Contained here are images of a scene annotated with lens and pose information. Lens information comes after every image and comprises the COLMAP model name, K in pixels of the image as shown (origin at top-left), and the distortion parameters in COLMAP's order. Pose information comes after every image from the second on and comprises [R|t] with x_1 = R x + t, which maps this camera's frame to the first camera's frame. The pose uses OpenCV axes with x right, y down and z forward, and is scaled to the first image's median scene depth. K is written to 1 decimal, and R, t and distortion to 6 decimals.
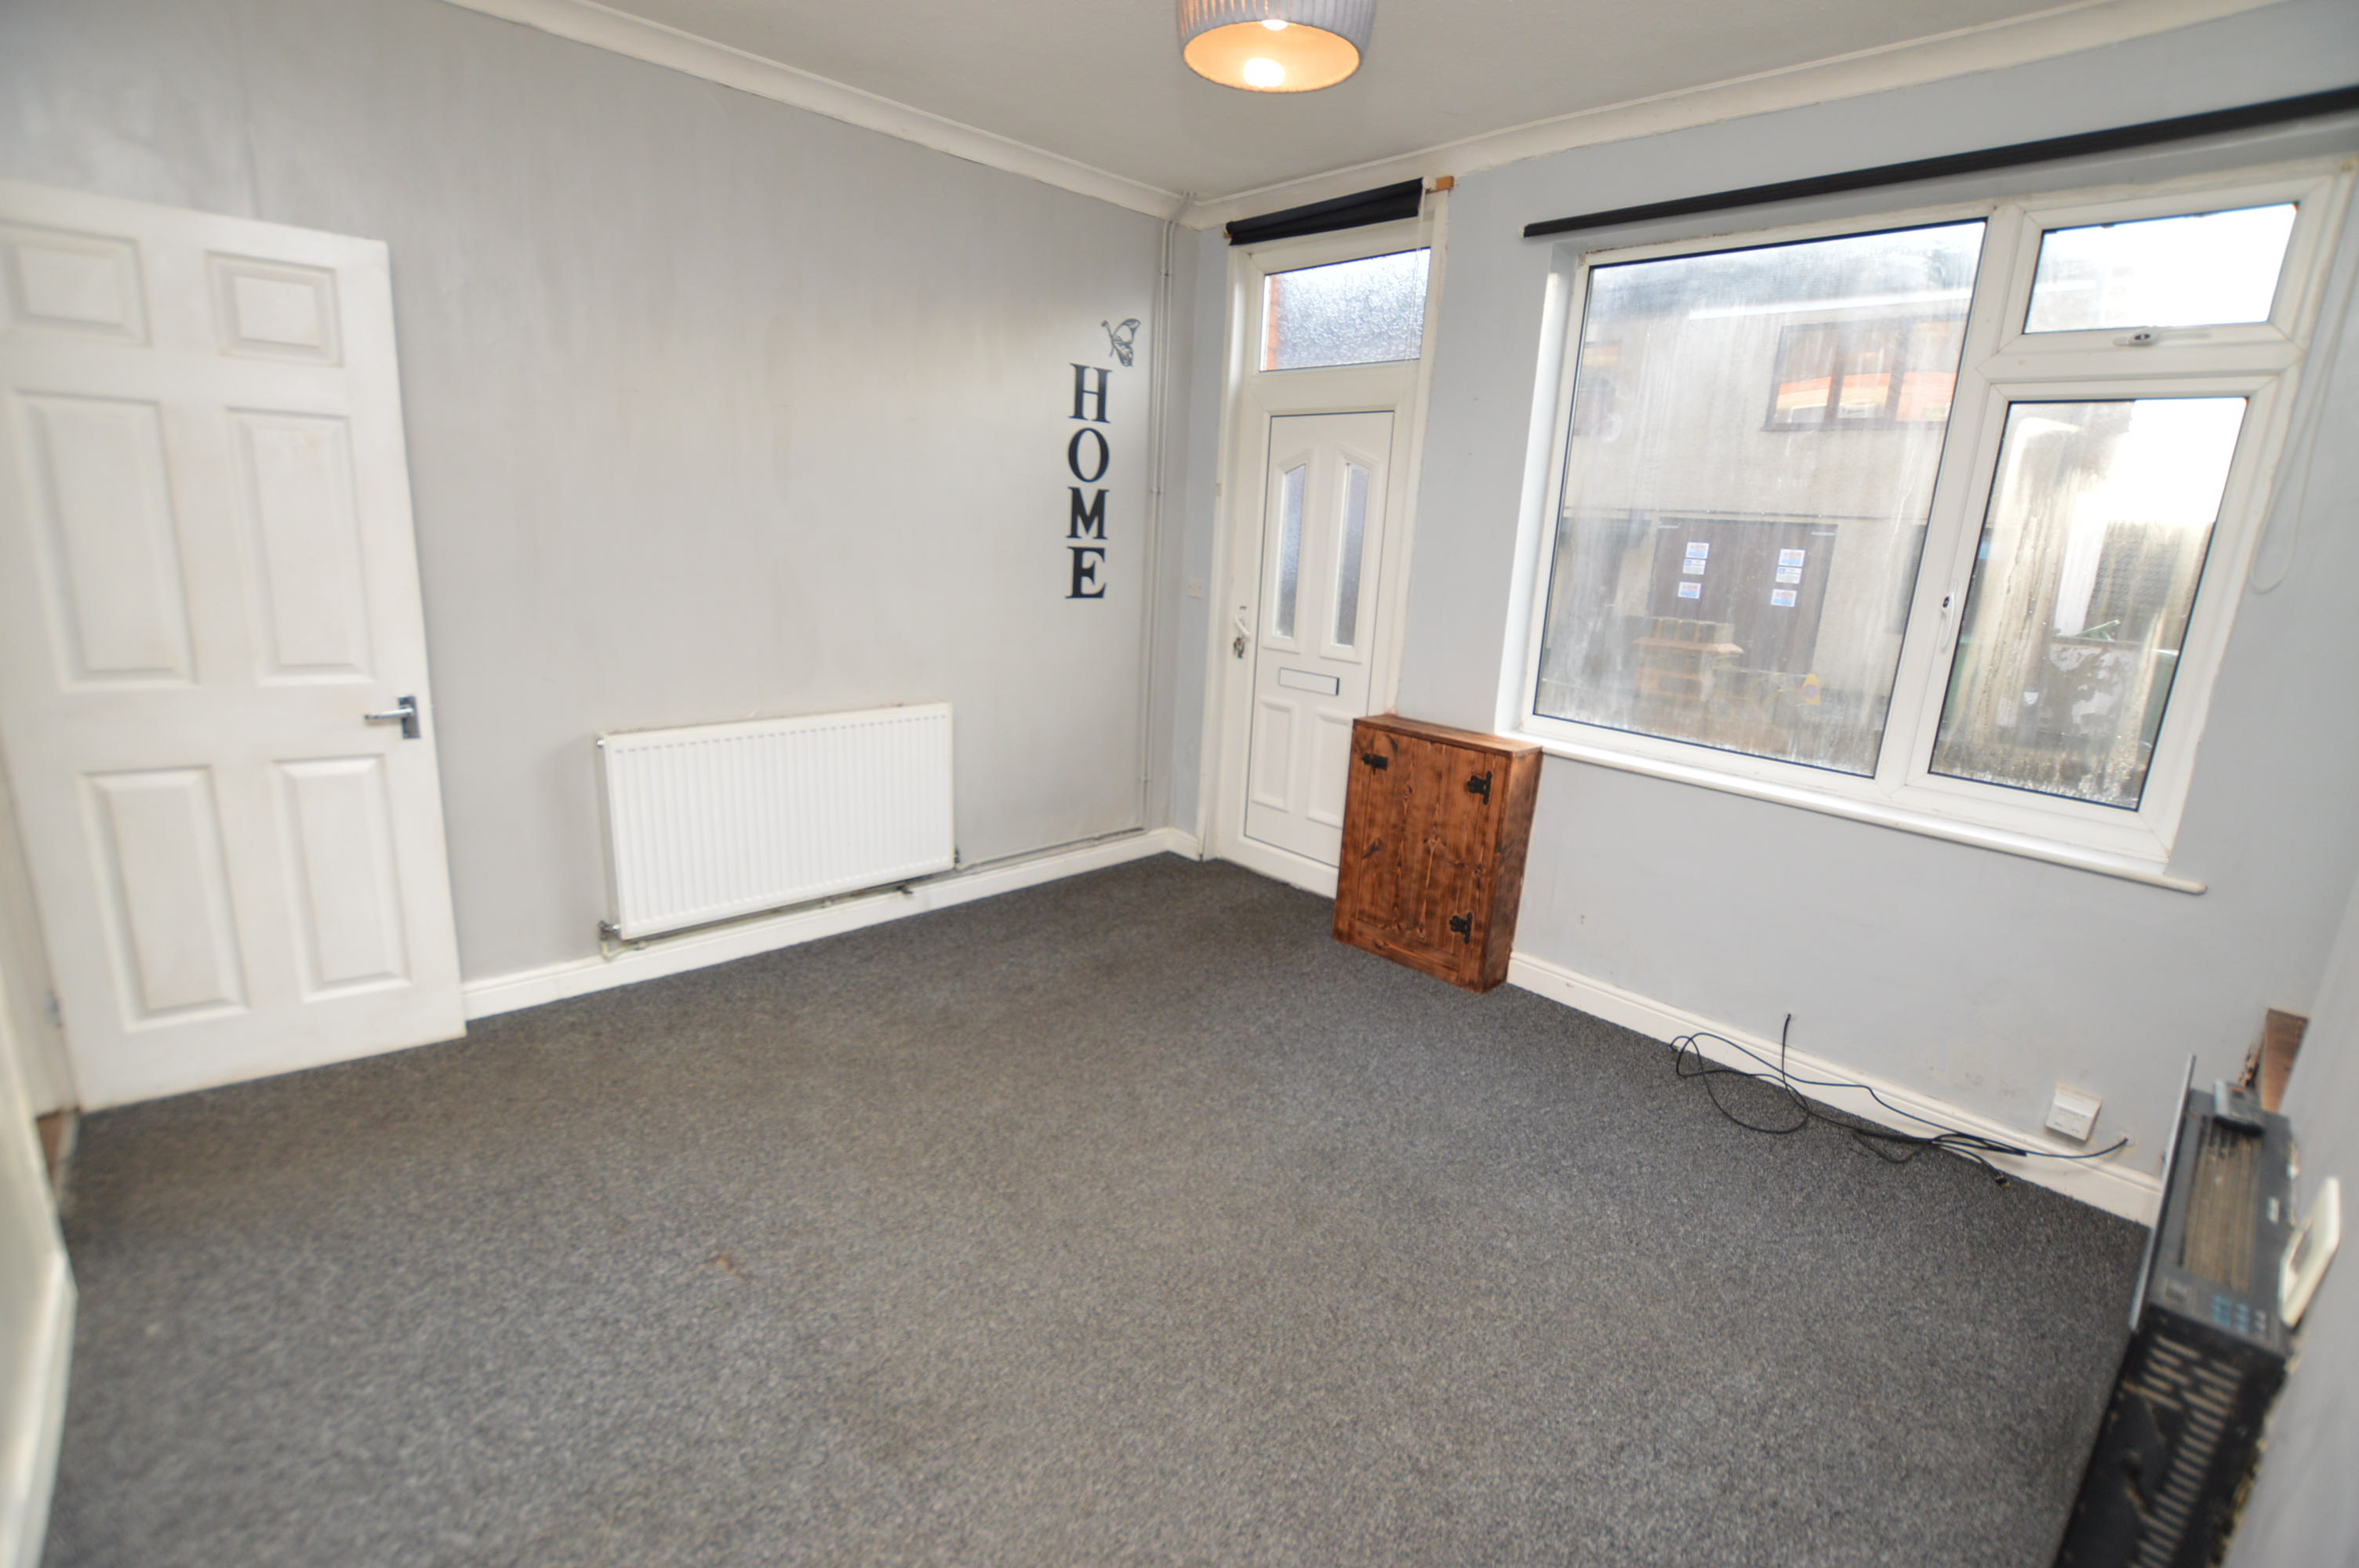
lens RADIAL K [[1041.3, 0, 1201.0], [0, 1041.3, 775.5], [0, 0, 1]] dist [-0.023125, 0.001636]
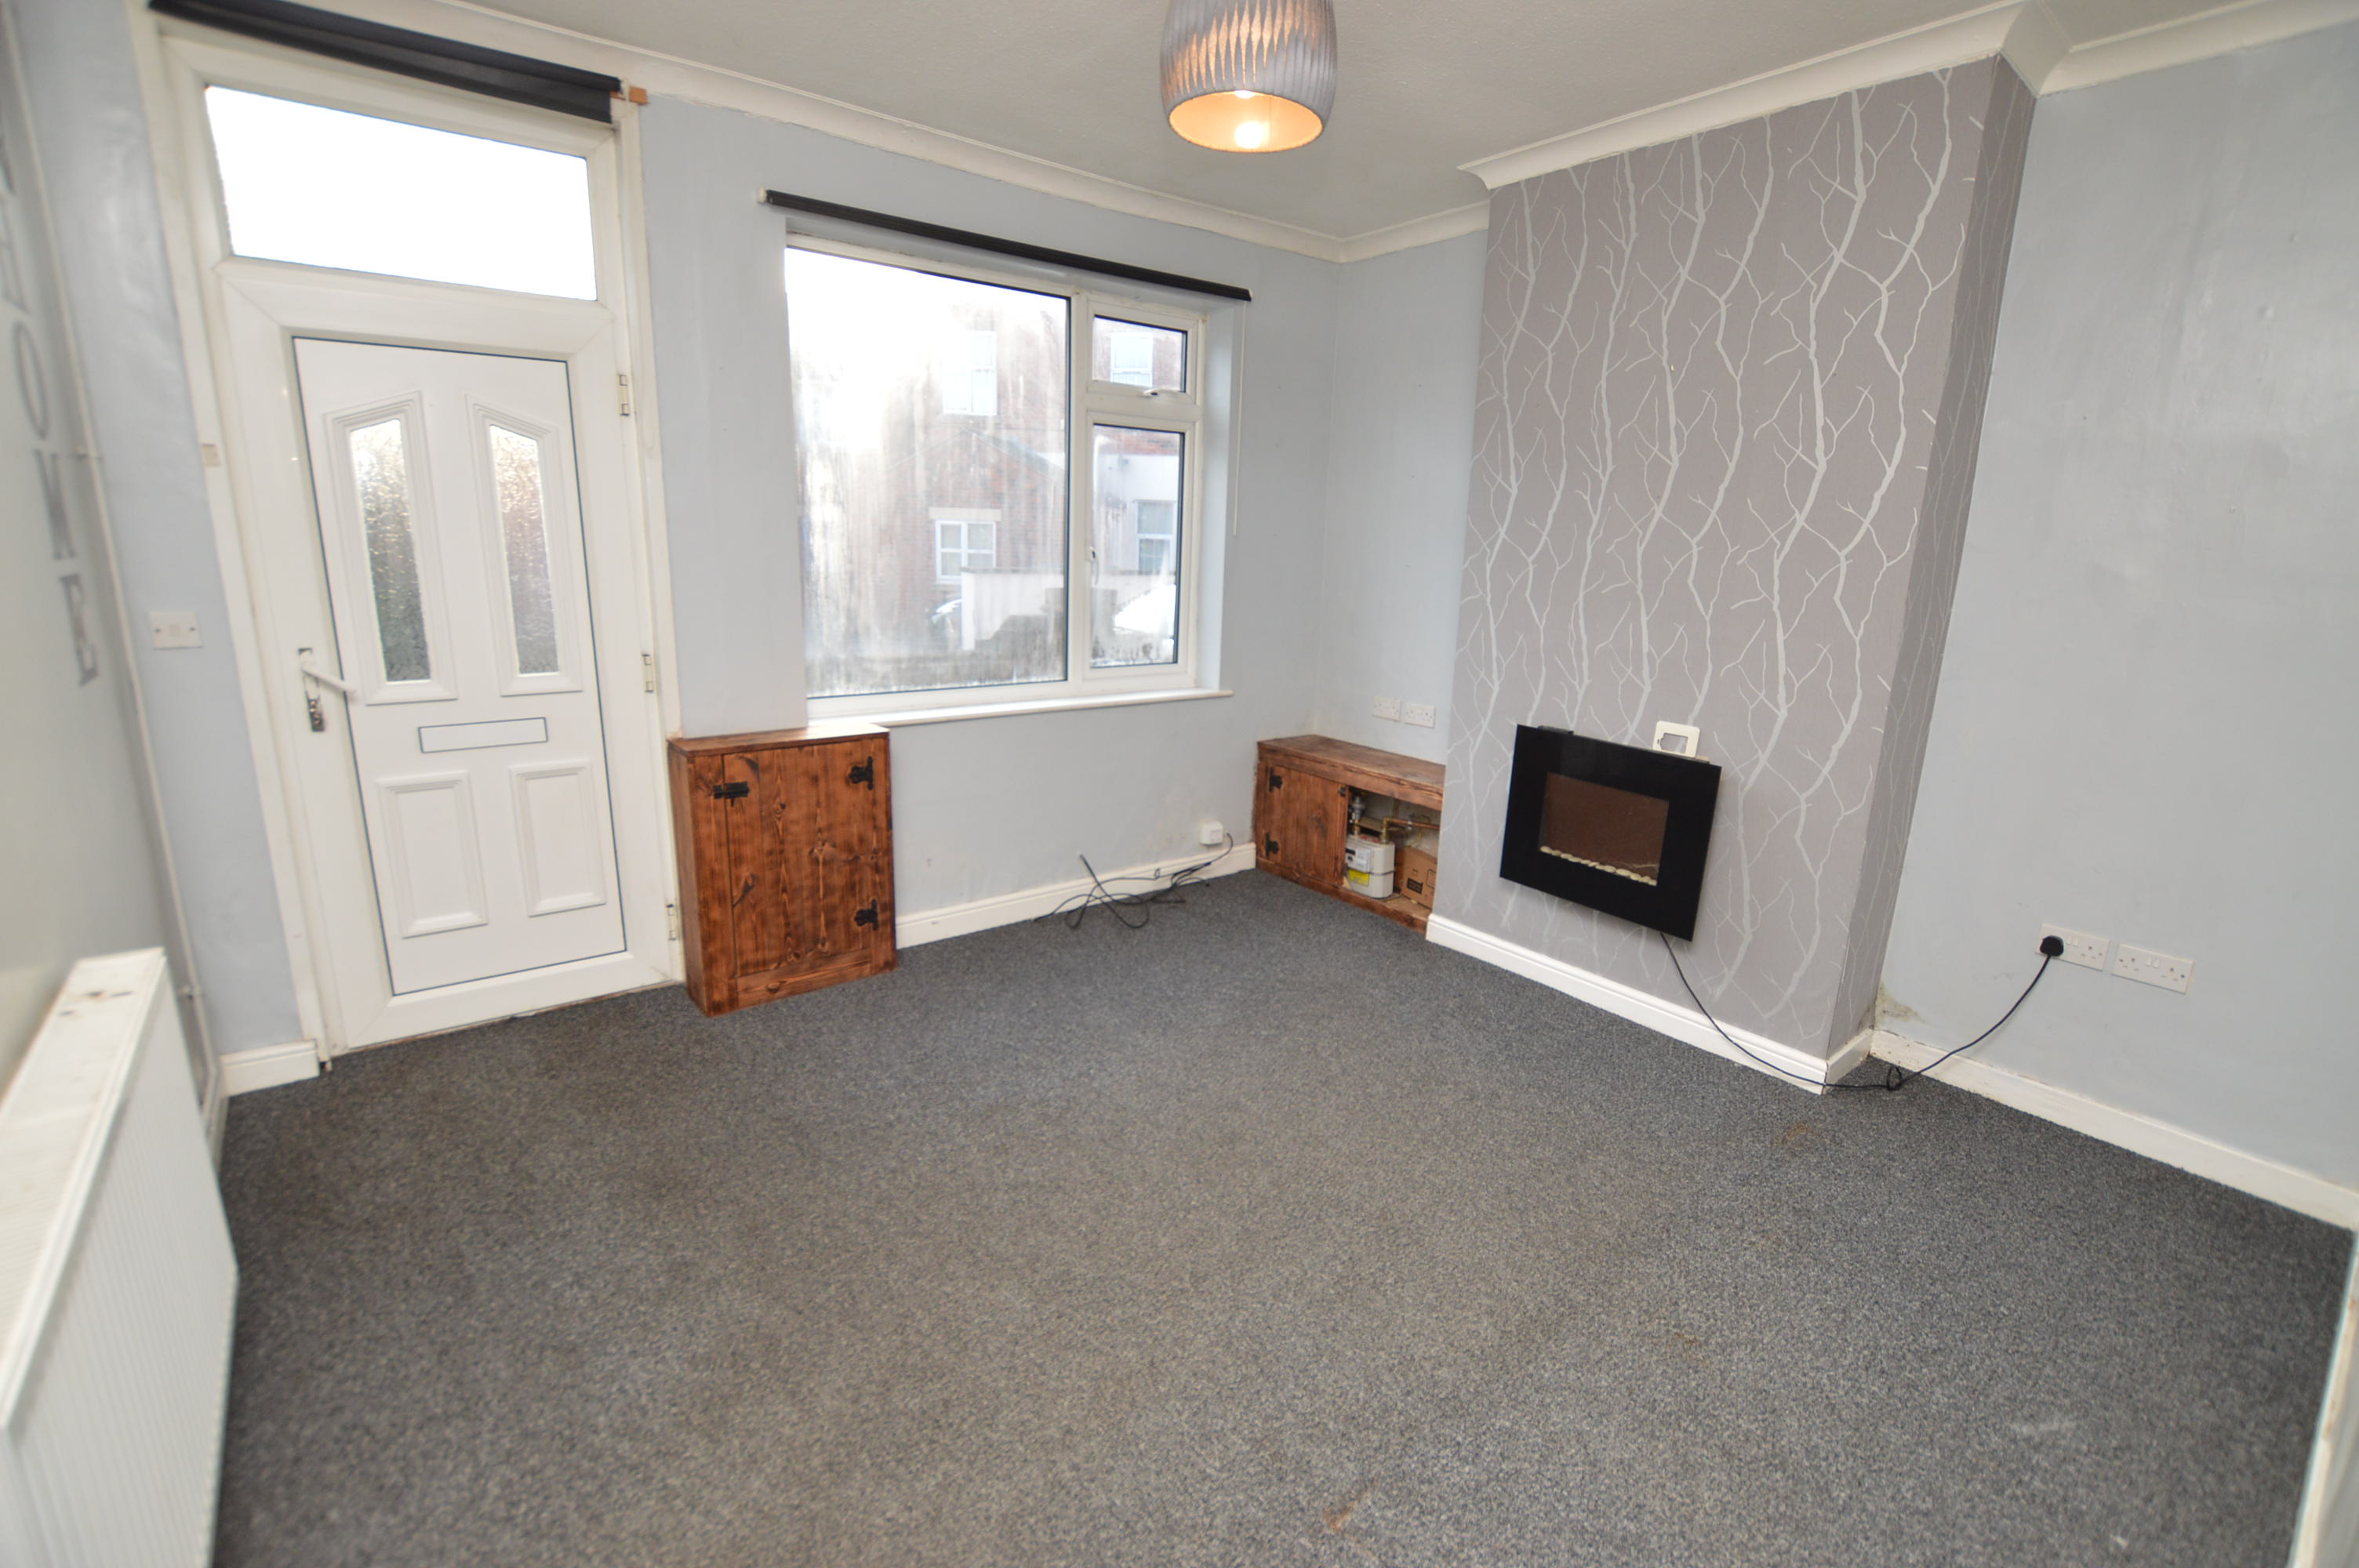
lens RADIAL K [[1041.3, 0, 1182.1], [0, 1041.3, 775.0], [0, 0, 1]] dist [-0.023125, 0.001636]
pose [[0.107476, -0.274474, 0.955569, -0.624596], [0.213022, 0.945173, 0.247528, -0.163639], [-0.971118, 0.176954, 0.160053, 0.522231]]
